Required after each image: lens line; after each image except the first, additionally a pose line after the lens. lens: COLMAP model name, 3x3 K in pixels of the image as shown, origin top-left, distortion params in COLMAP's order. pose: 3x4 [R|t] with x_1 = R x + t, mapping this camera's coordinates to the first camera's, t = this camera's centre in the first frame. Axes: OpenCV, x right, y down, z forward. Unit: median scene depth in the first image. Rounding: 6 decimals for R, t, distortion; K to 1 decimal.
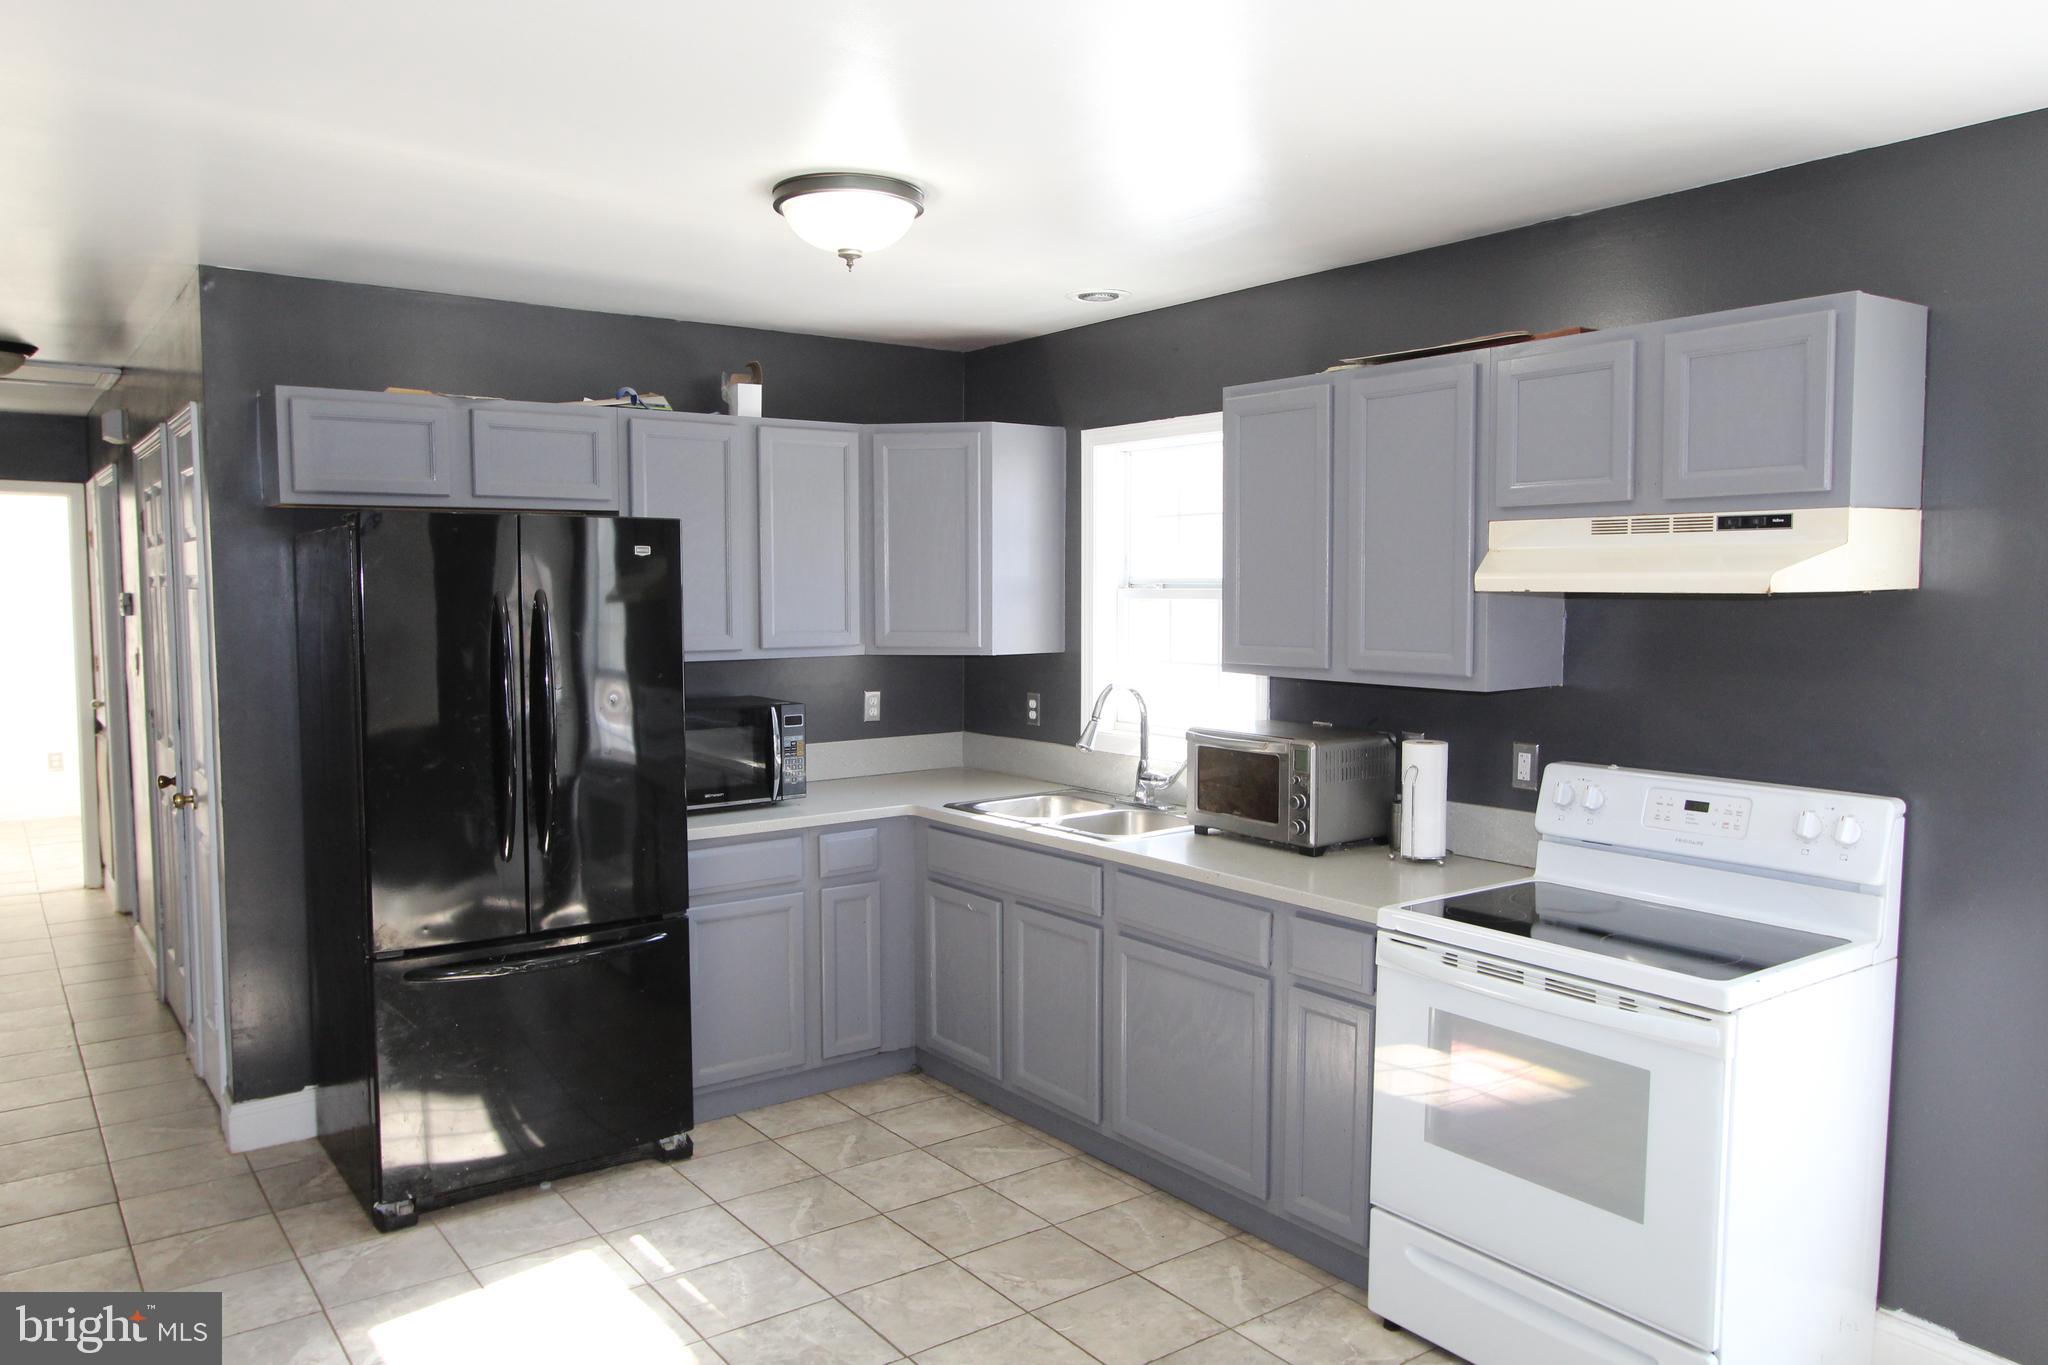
lens RADIAL K [[1468.3, 0, 1030.5], [0, 1468.3, 669.2], [0, 0, 1]] dist [0.025184, 0.000103]
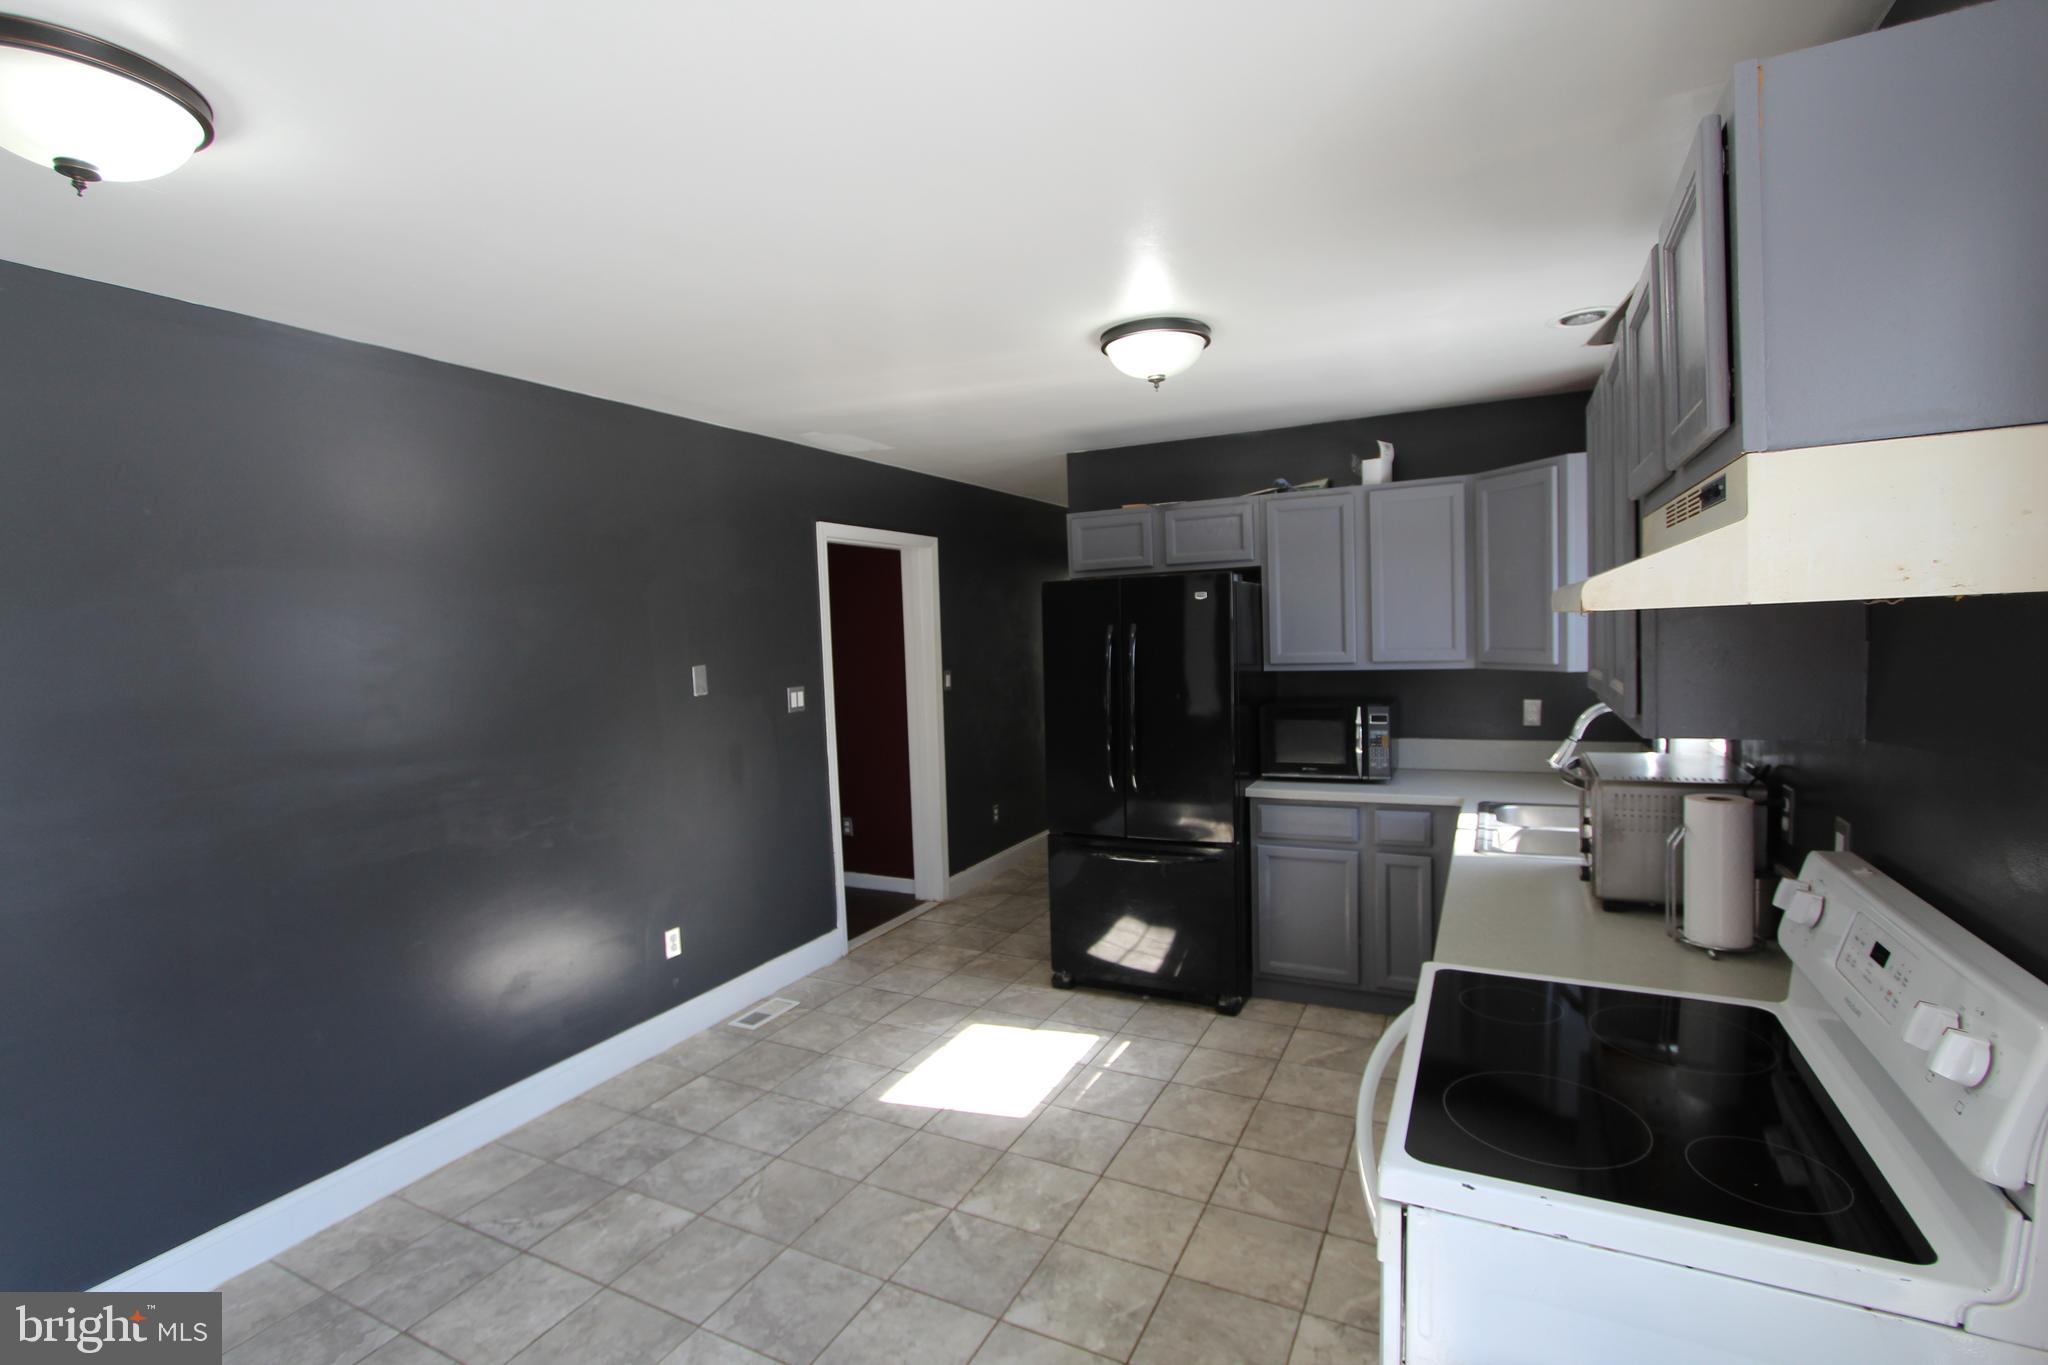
lens RADIAL K [[939.2, 0, 1015.8], [0, 939.2, 681.4], [0, 0, 1]] dist [-0.022888, 0.004304]
pose [[0.455464, 0.029717, -0.889758, 0.495811], [-0.029371, 0.999400, 0.018344, -0.003762], [0.889770, 0.017778, 0.456063, 0.413741]]
